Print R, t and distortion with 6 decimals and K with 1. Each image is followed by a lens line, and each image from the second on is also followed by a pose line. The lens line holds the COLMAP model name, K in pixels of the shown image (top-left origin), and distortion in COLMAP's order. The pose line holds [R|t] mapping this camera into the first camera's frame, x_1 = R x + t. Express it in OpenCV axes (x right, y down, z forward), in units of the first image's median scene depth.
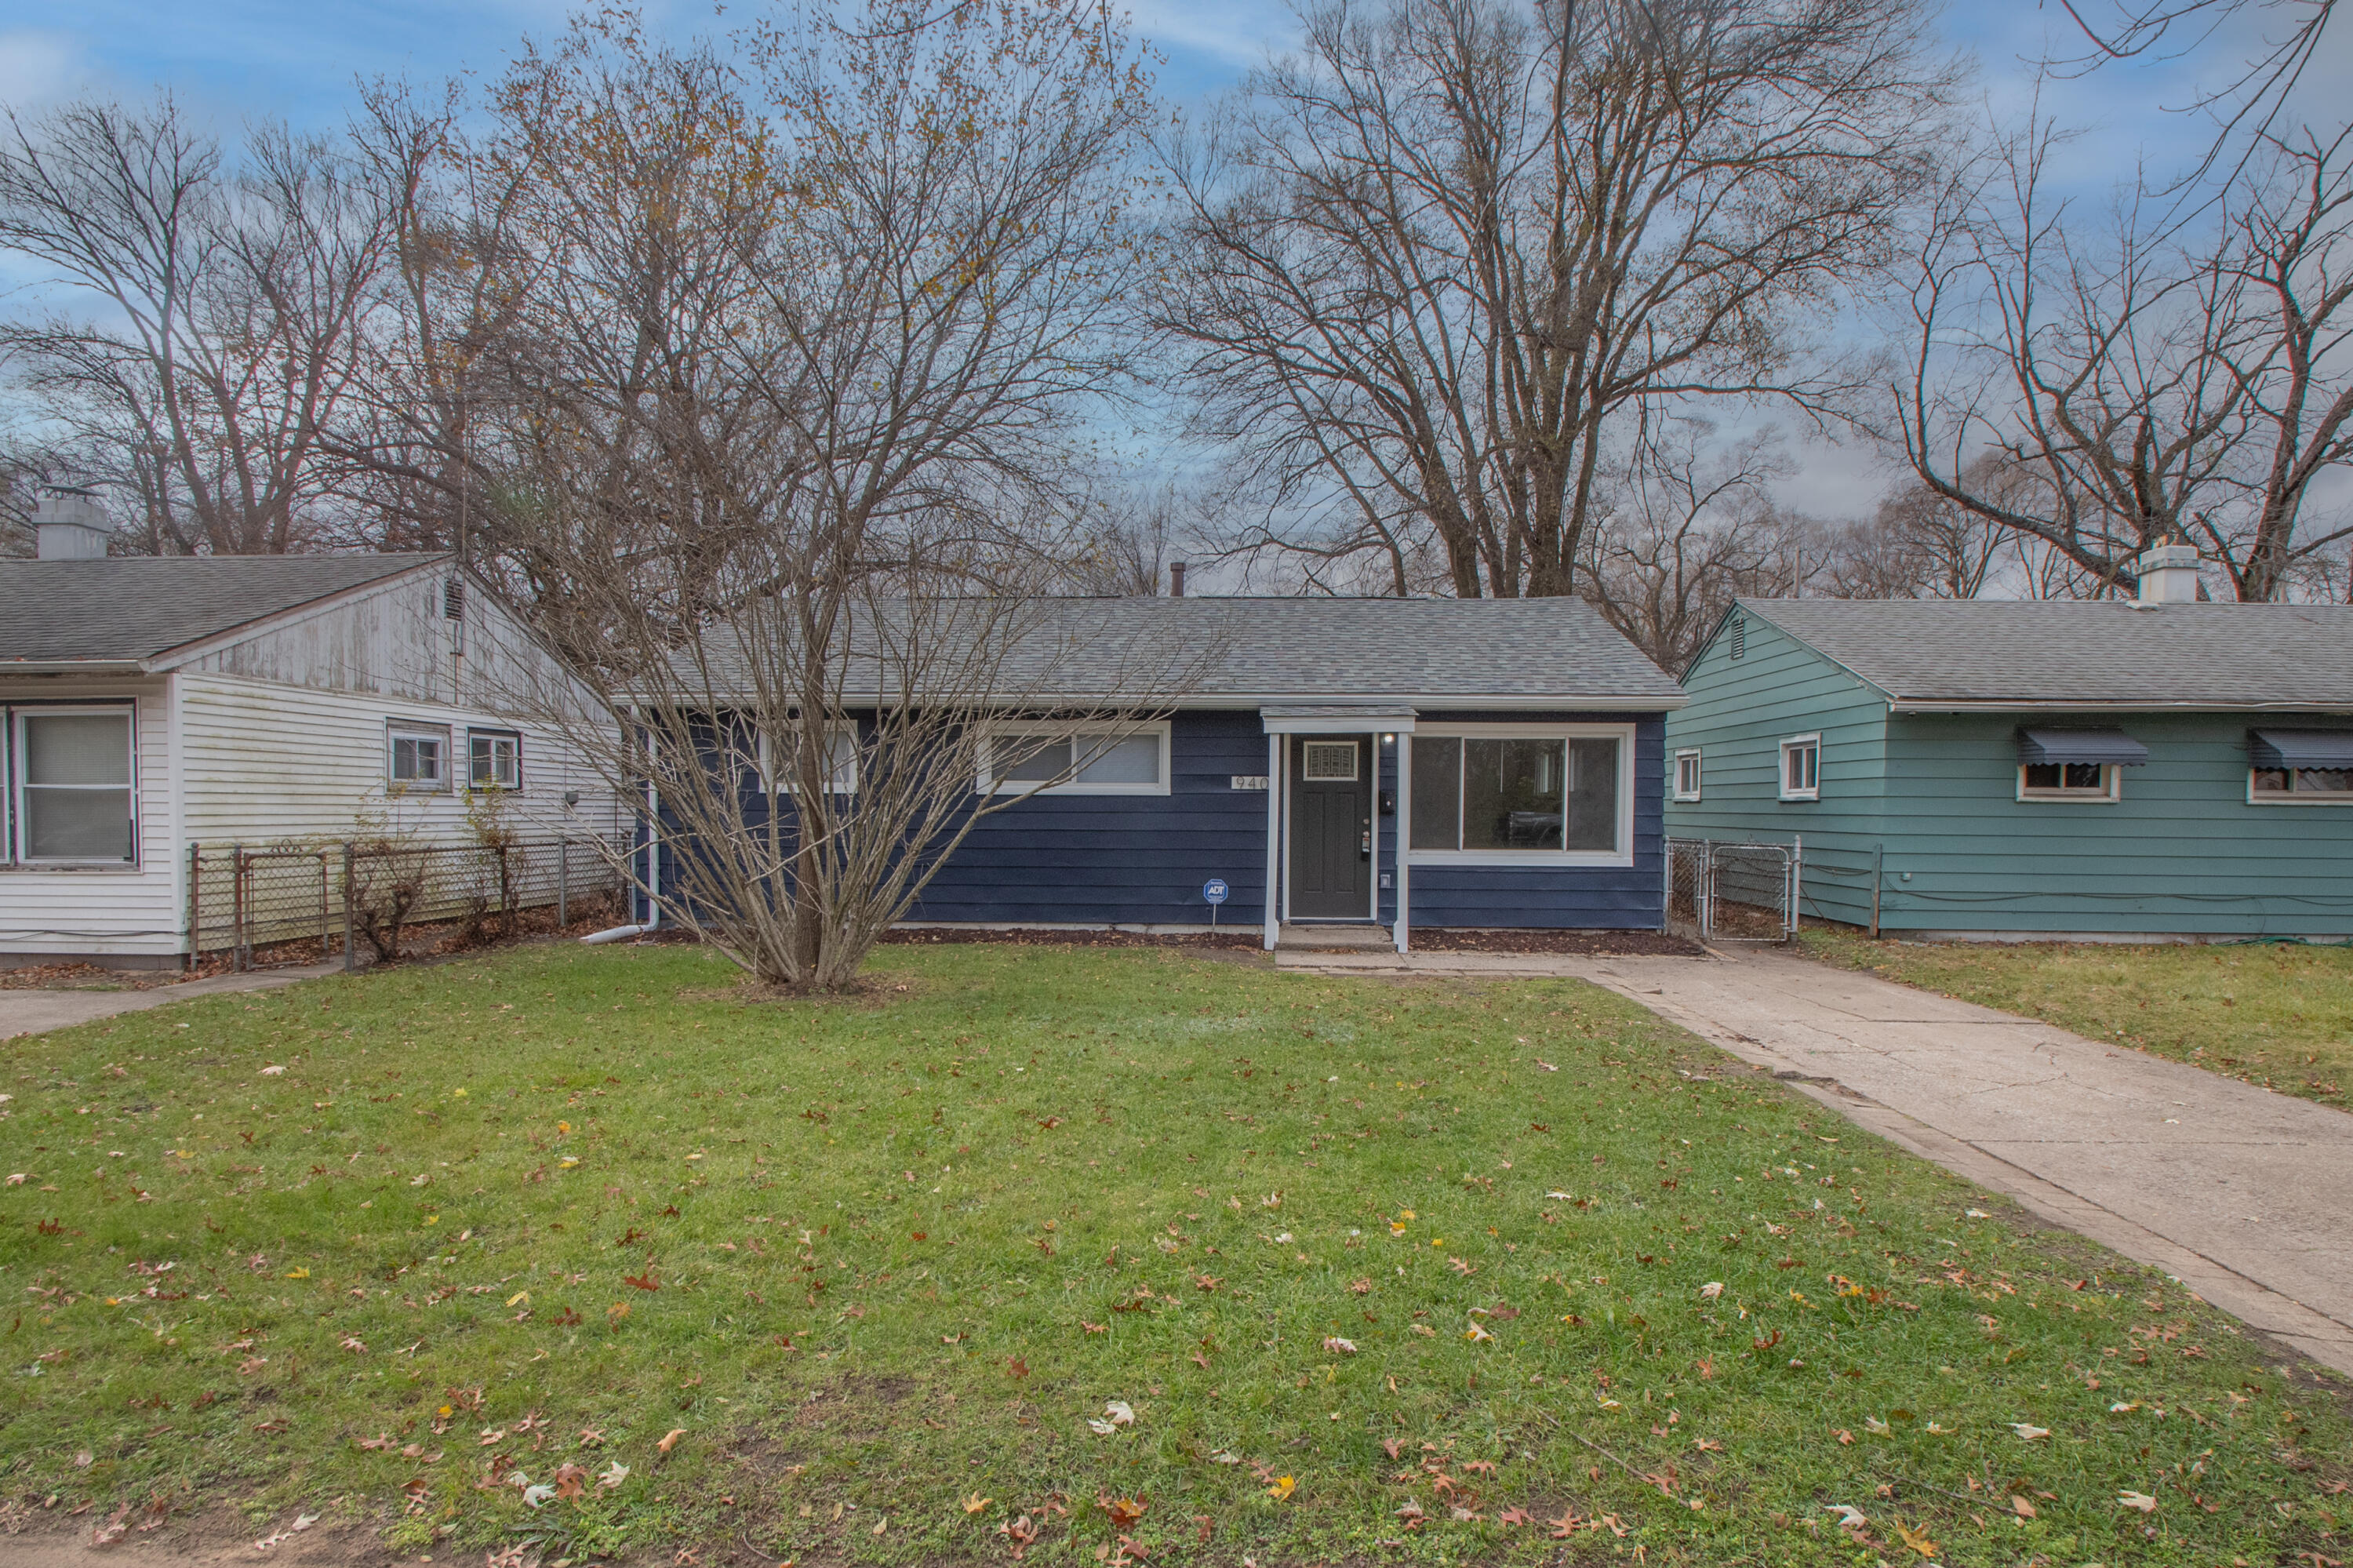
lens RADIAL K [[1197.5, 0, 1181.0], [0, 1197.5, 861.3], [0, 0, 1]] dist [-0.013953, 0.000116]
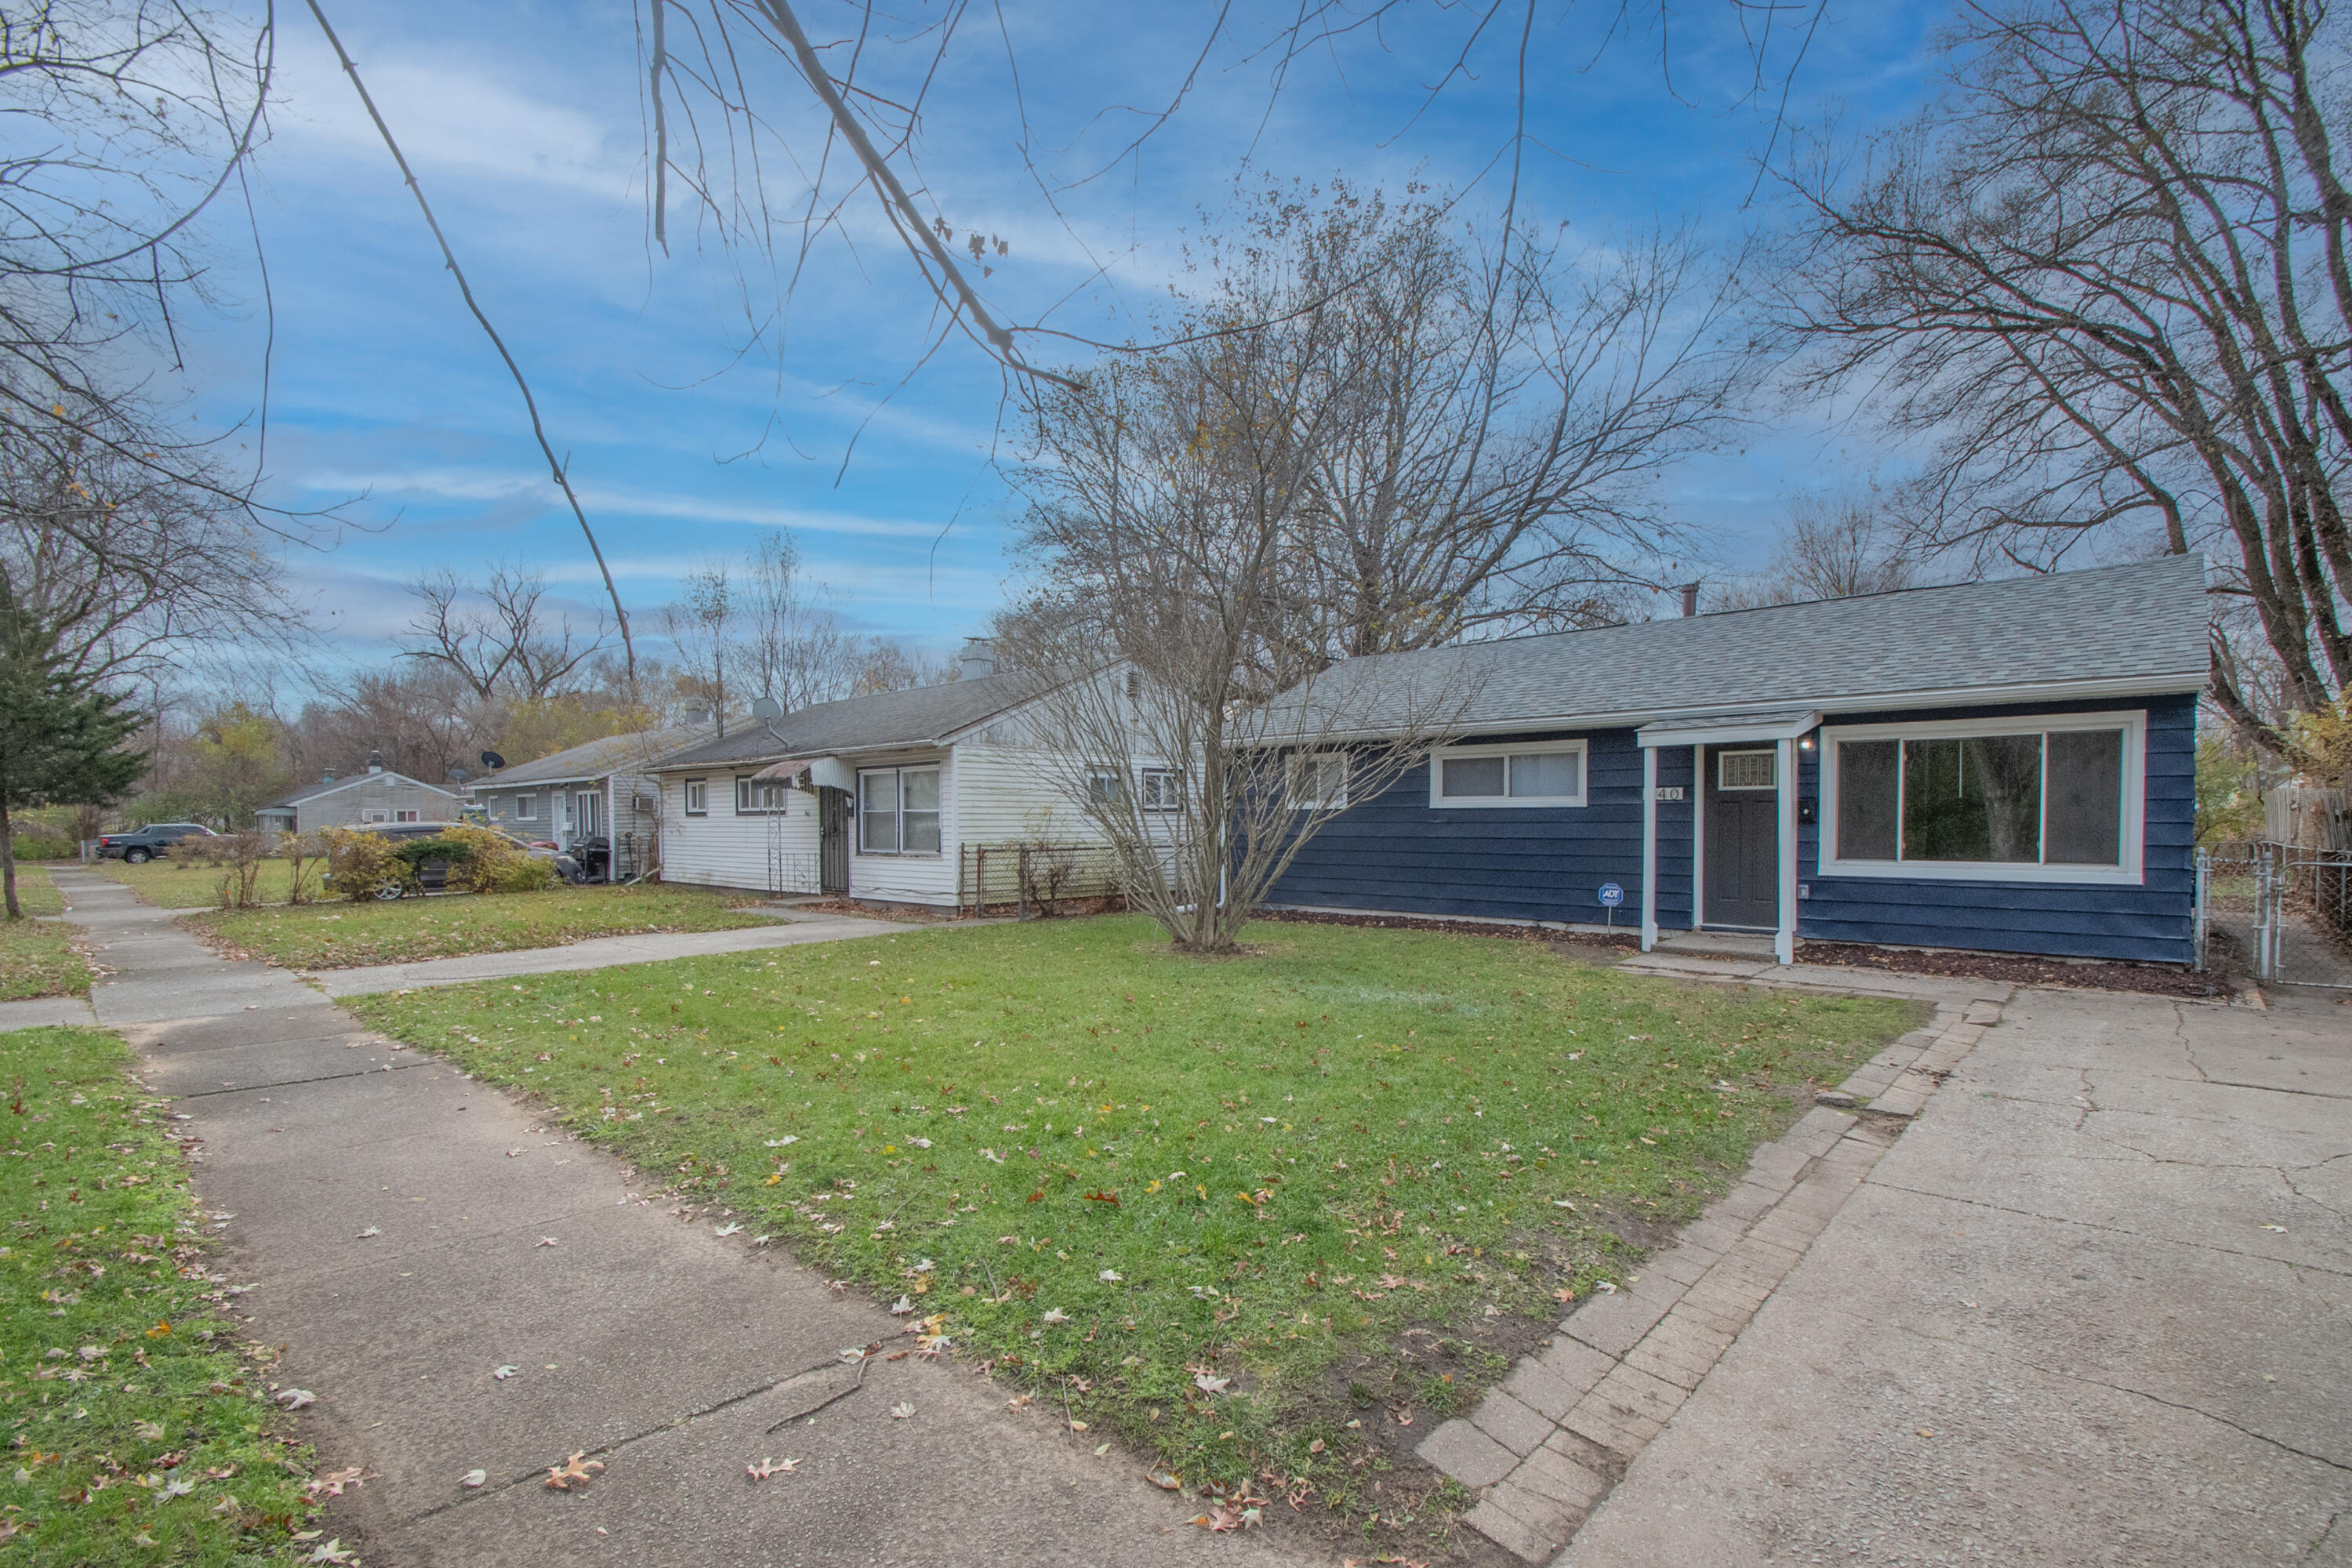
lens RADIAL K [[1035.4, 0, 1181.7], [0, 1035.4, 854.5], [0, 0, 1]] dist [0.016286, -0.017265]
pose [[0.768236, 0.014015, -0.640013, 0.337241], [-0.022236, 0.999741, -0.004798, 0.001883], [0.639780, 0.017917, 0.768349, 0.031312]]
